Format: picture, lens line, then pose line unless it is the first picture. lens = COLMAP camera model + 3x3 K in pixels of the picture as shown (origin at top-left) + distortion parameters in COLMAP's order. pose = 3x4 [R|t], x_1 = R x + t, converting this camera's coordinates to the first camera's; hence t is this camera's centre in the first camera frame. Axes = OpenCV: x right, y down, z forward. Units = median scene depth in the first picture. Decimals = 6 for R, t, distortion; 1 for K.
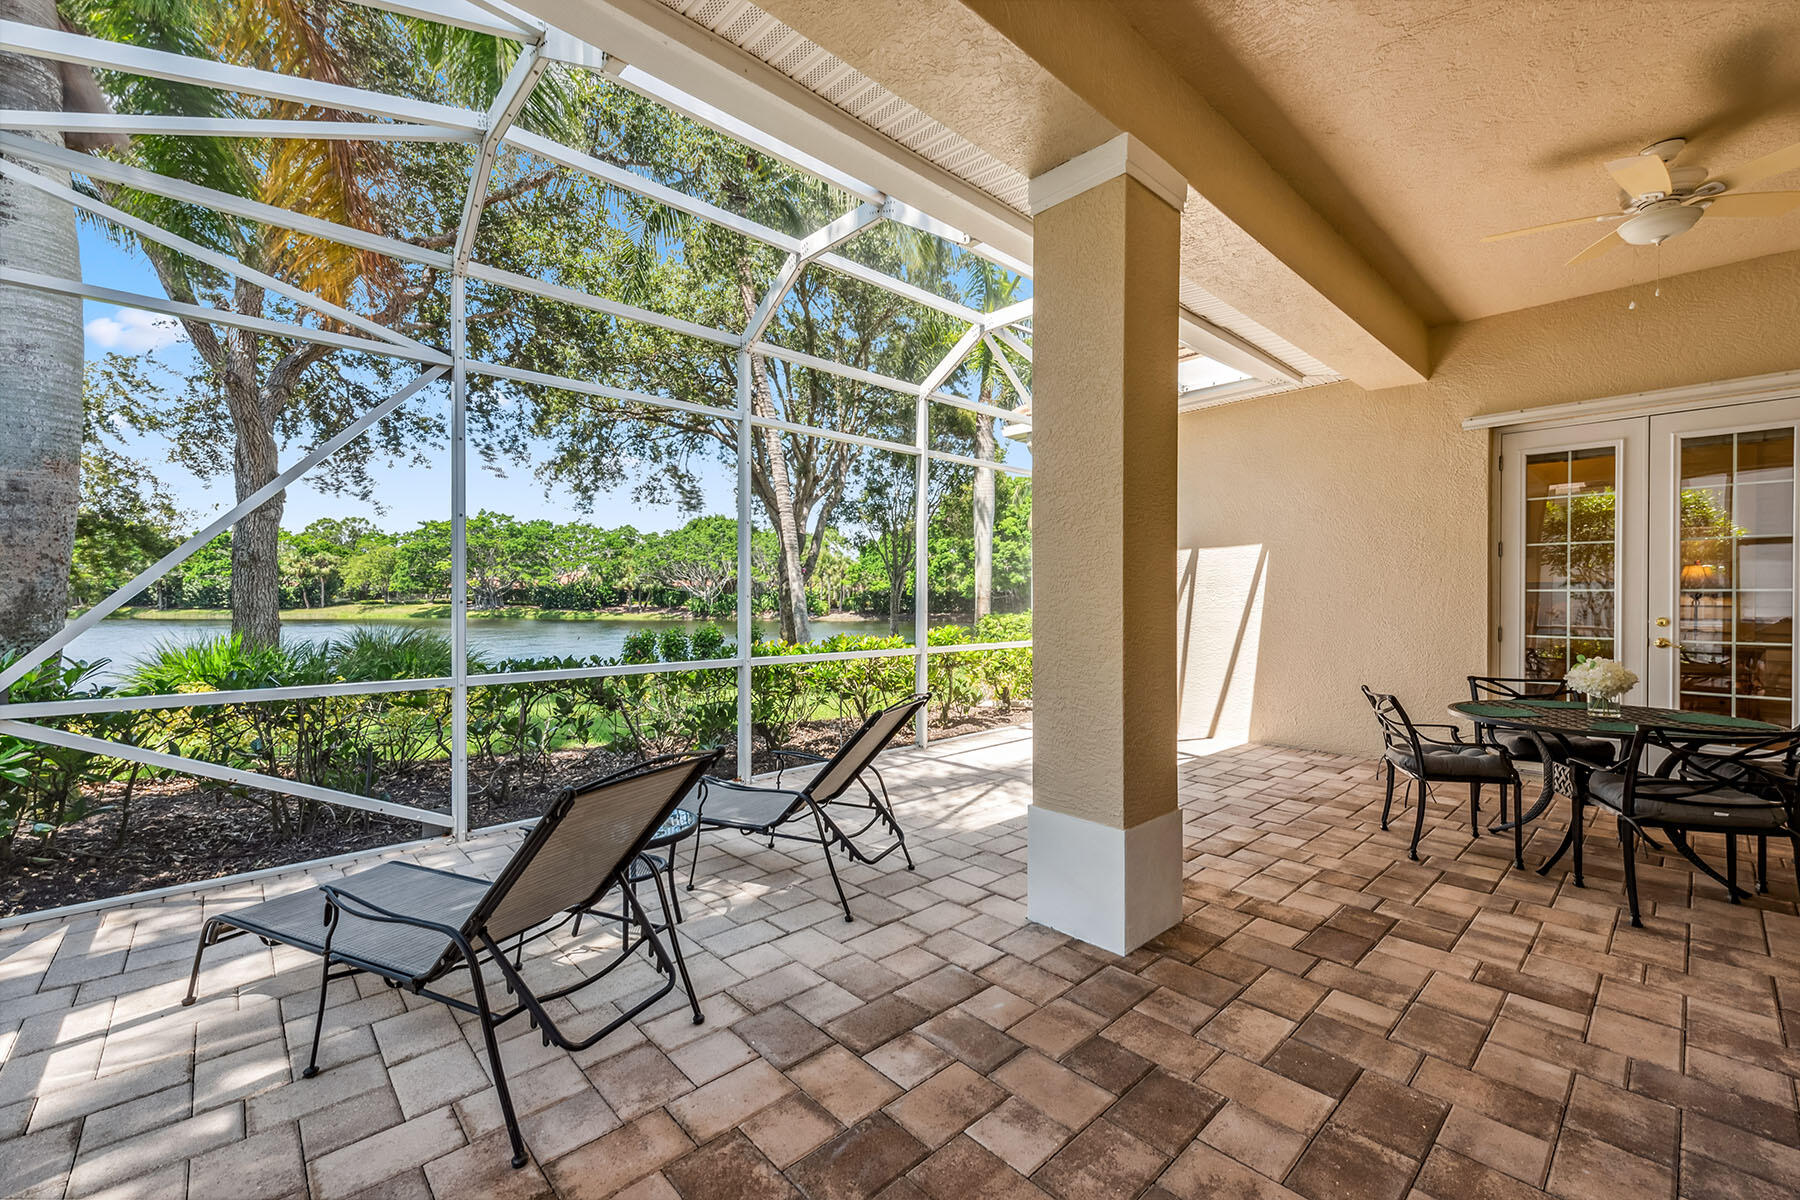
lens RADIAL K [[729.7, 0, 914.2], [0, 729.7, 600.6], [0, 0, 1]] dist [0.013385, -0.003772]
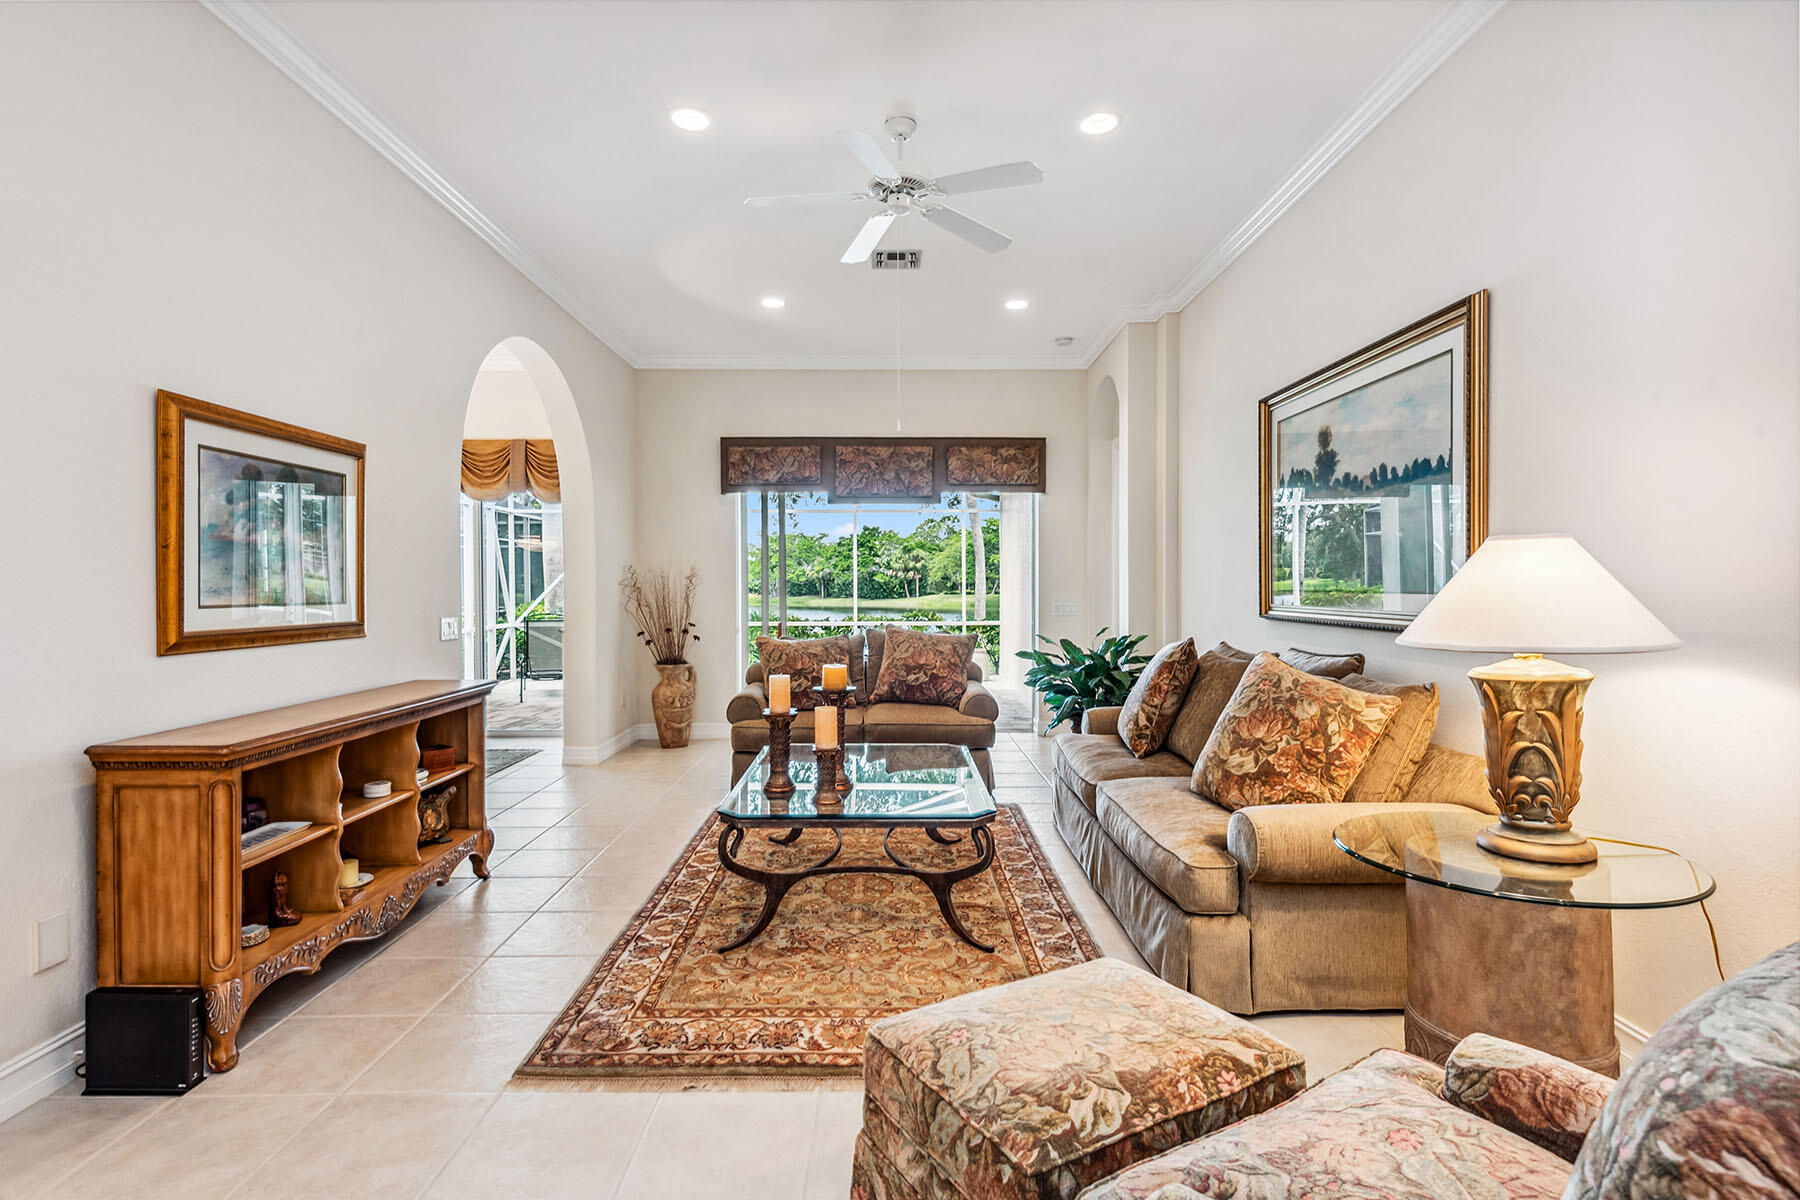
lens RADIAL K [[877.8, 0, 894.1], [0, 877.8, 605.3], [0, 0, 1]] dist [0.002546, -0.001252]
pose [[0.733672, 0.010523, -0.679422, 0.581627], [0.000706, 0.999868, 0.016249, -0.003605], [0.679504, -0.012401, 0.733567, -0.182065]]
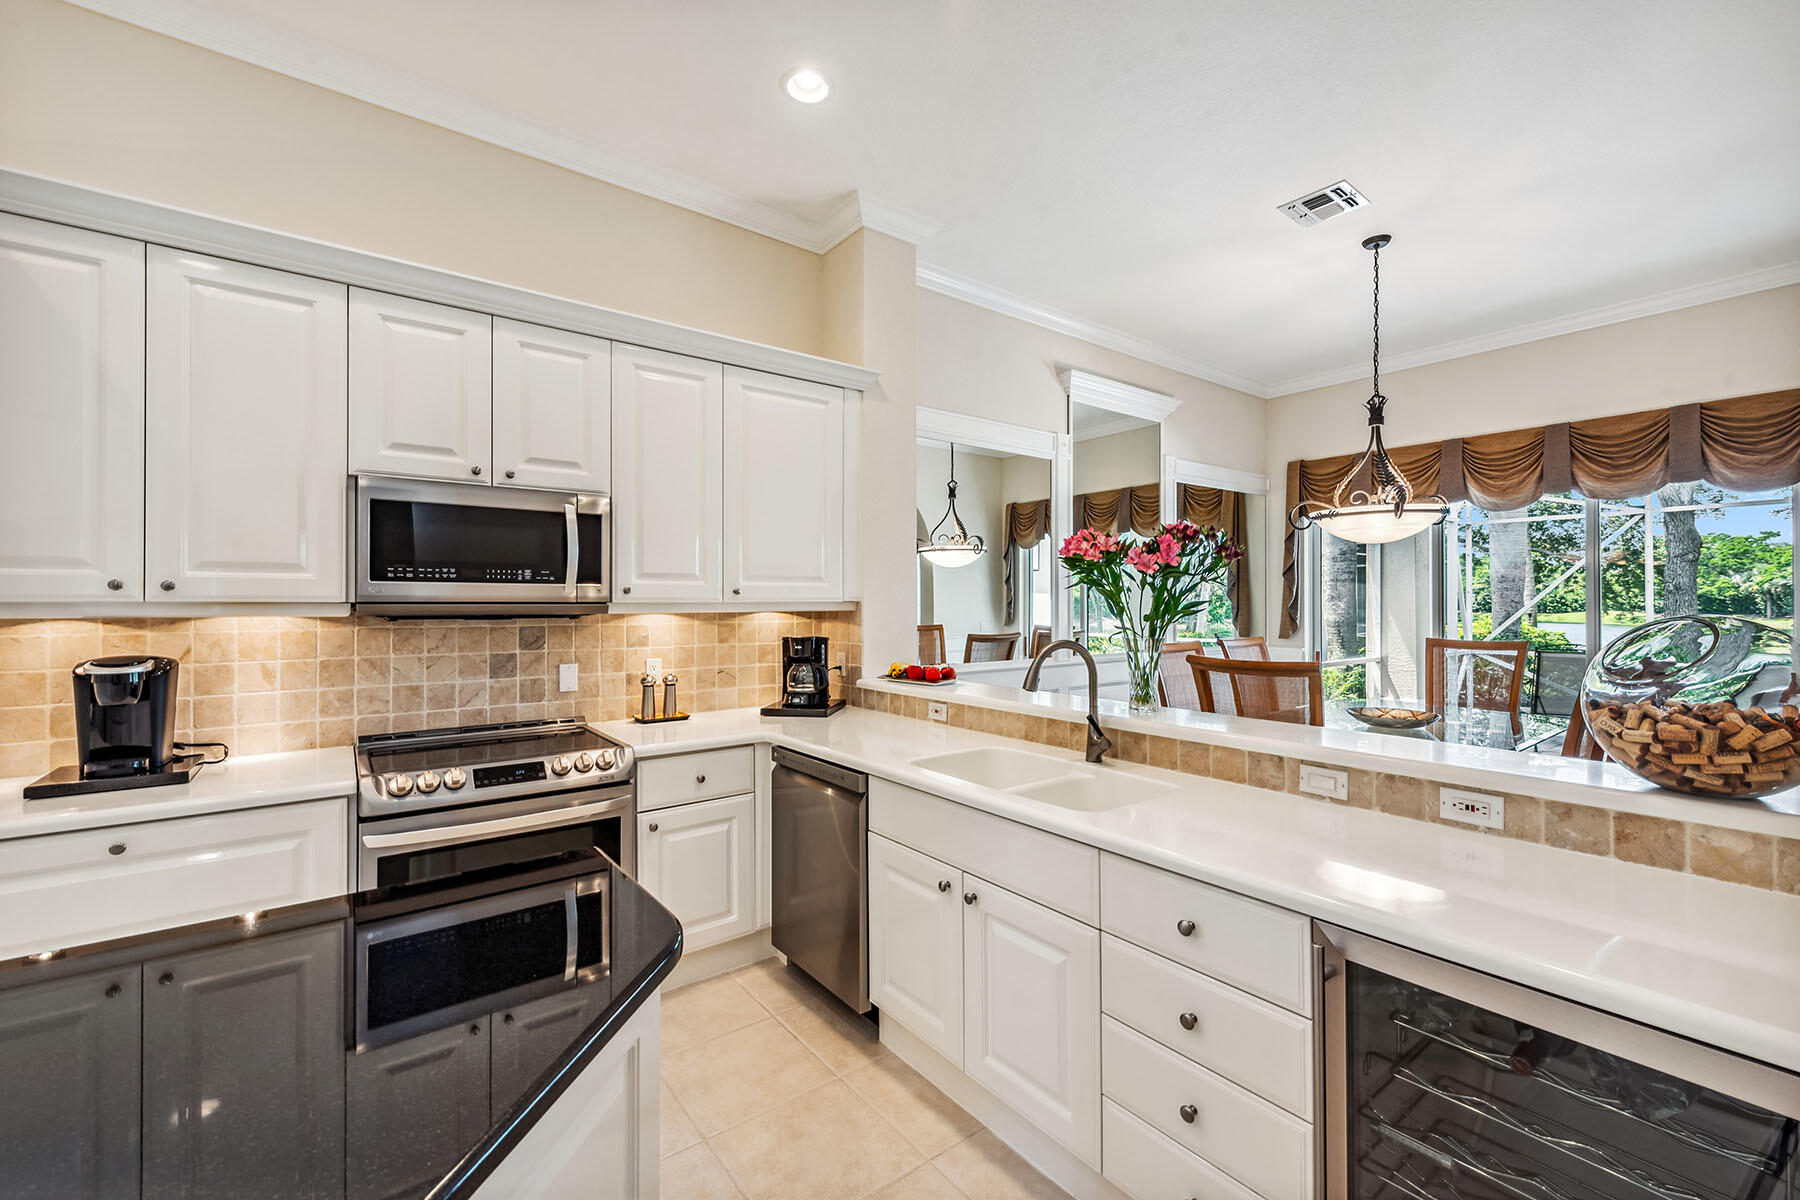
lens RADIAL K [[729.7, 0, 898.4], [0, 729.7, 599.4], [0, 0, 1]] dist [0.013385, -0.003772]
pose [[-0.110994, -0.007104, -0.993796, 0.433182], [-0.003517, 0.999971, -0.006756, -0.009033], [0.993815, 0.002745, -0.111016, -0.230270]]
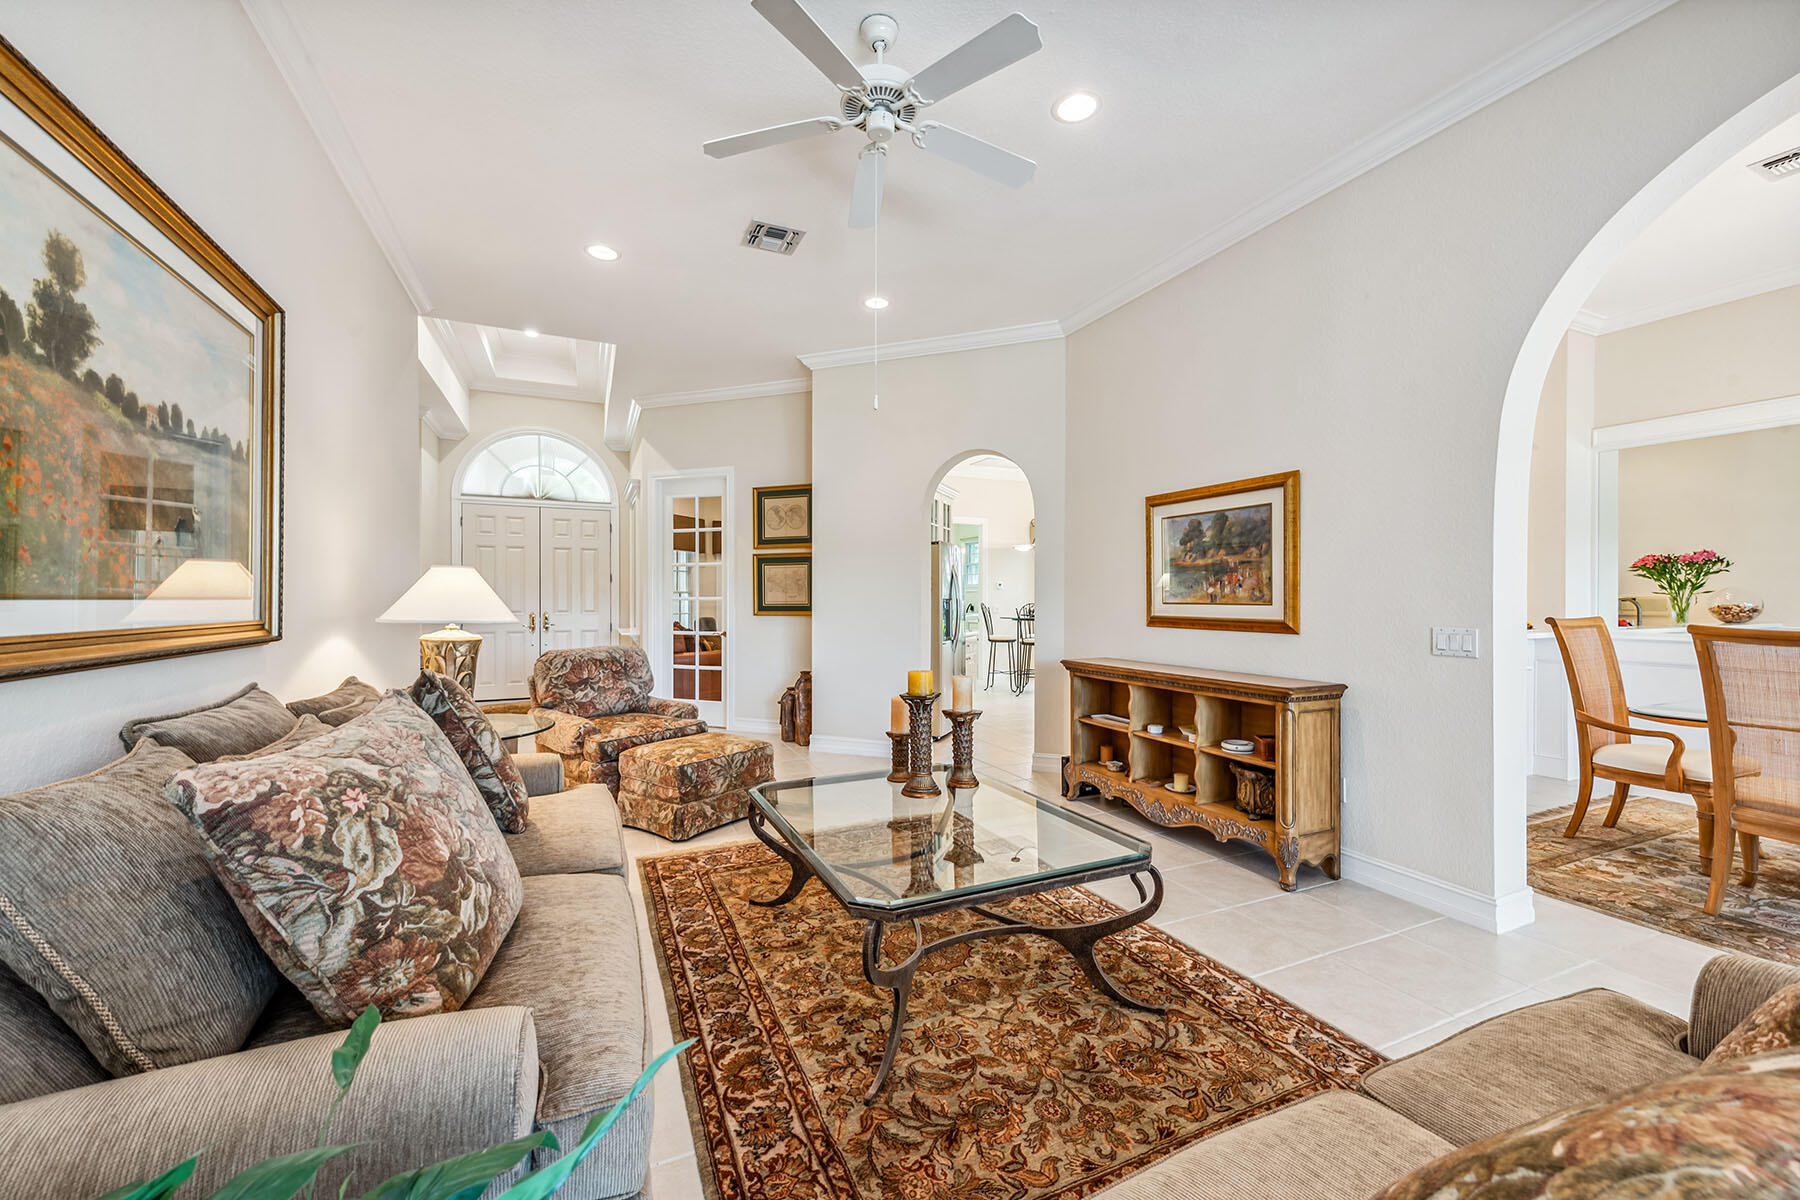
lens RADIAL K [[715.2, 0, 910.9], [0, 715.2, 597.5], [0, 0, 1]] dist [0.008619, -0.001958]
pose [[-0.948975, -0.002426, 0.315342, 0.381284], [-0.000854, 0.999987, 0.005125, -0.004090], [-0.315351, 0.004594, -0.948964, 0.118002]]
